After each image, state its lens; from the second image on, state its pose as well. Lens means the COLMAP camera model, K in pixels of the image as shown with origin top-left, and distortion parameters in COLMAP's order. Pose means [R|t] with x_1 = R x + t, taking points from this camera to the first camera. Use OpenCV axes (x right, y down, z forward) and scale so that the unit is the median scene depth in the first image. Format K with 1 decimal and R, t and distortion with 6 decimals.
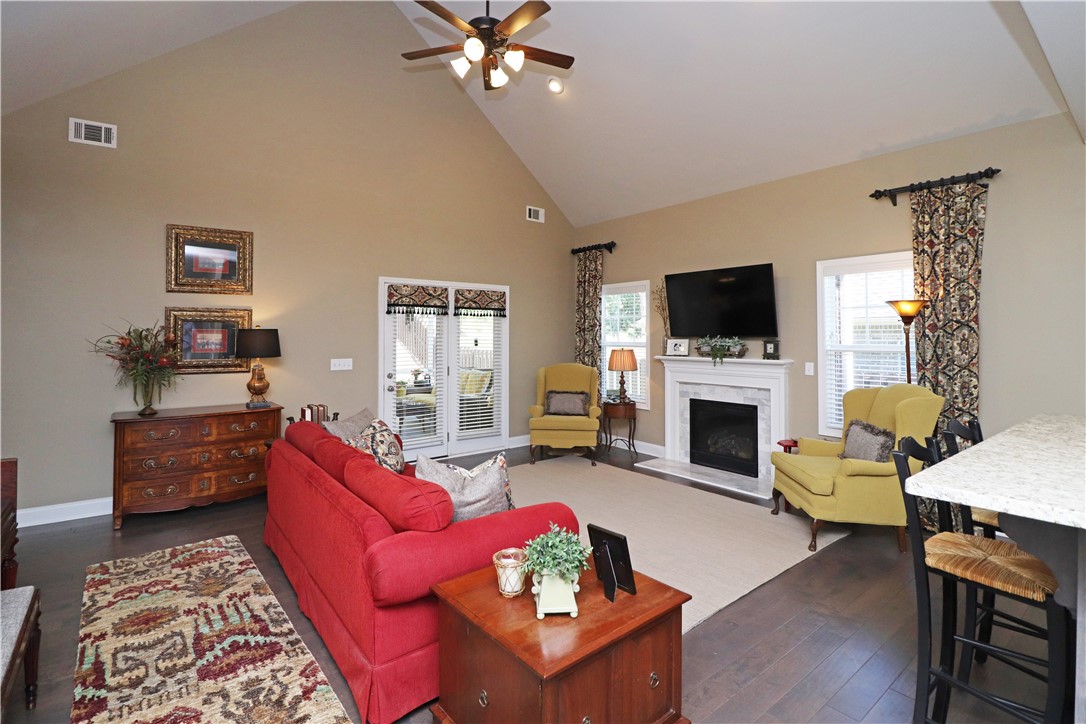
lens RADIAL K [[520.2, 0, 566.4], [0, 520.2, 339.7], [0, 0, 1]] dist [-0.004996, -0.005765]
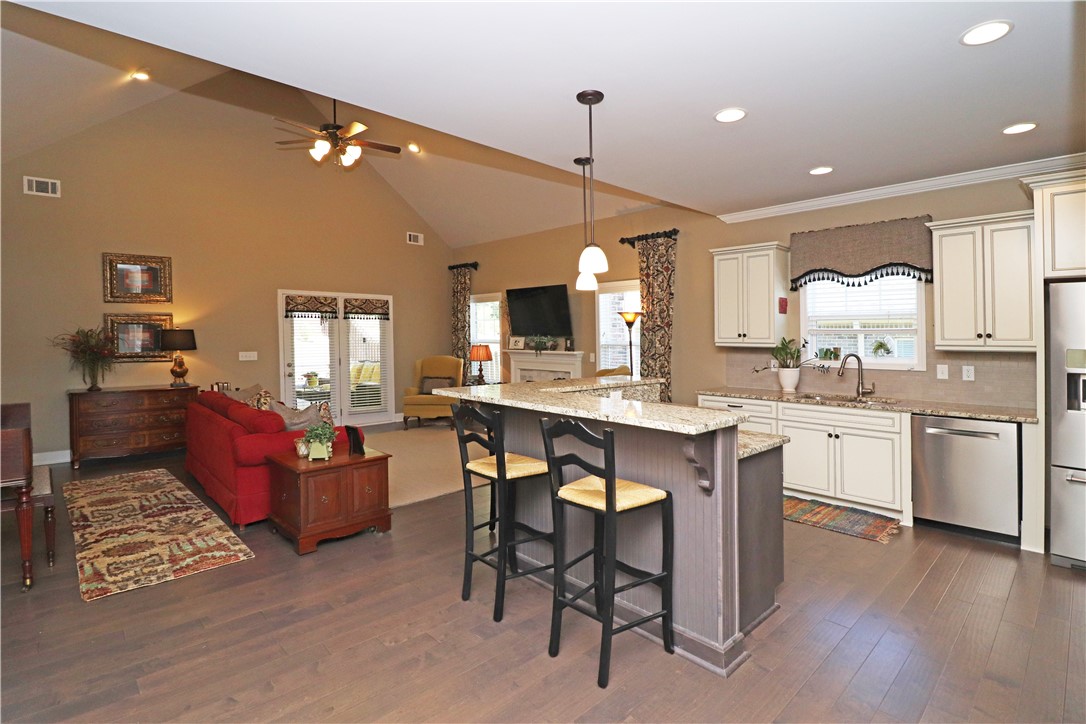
lens RADIAL K [[520.2, 0, 590.9], [0, 520.2, 362.0], [0, 0, 1]] dist [-0.004996, -0.005765]
pose [[0.992264, -0.005481, 0.124026, 0.316273], [-0.000181, 0.998960, 0.045593, 0.002225], [-0.124147, -0.045263, 0.991231, -0.489180]]
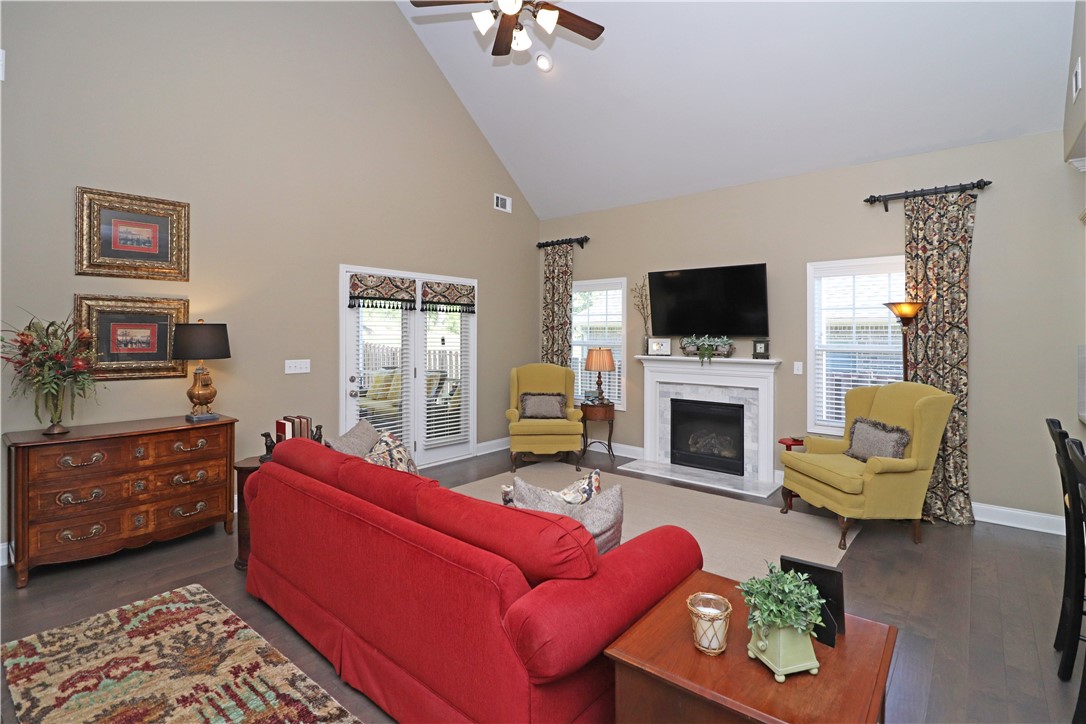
lens RADIAL K [[520.2, 0, 569.3], [0, 520.2, 347.9], [0, 0, 1]] dist [-0.004996, -0.005765]
pose [[0.980955, 0.000826, 0.194232, -0.190699], [-0.004564, 0.999813, 0.018802, -0.001069], [-0.194180, -0.019331, 0.980775, 0.097348]]
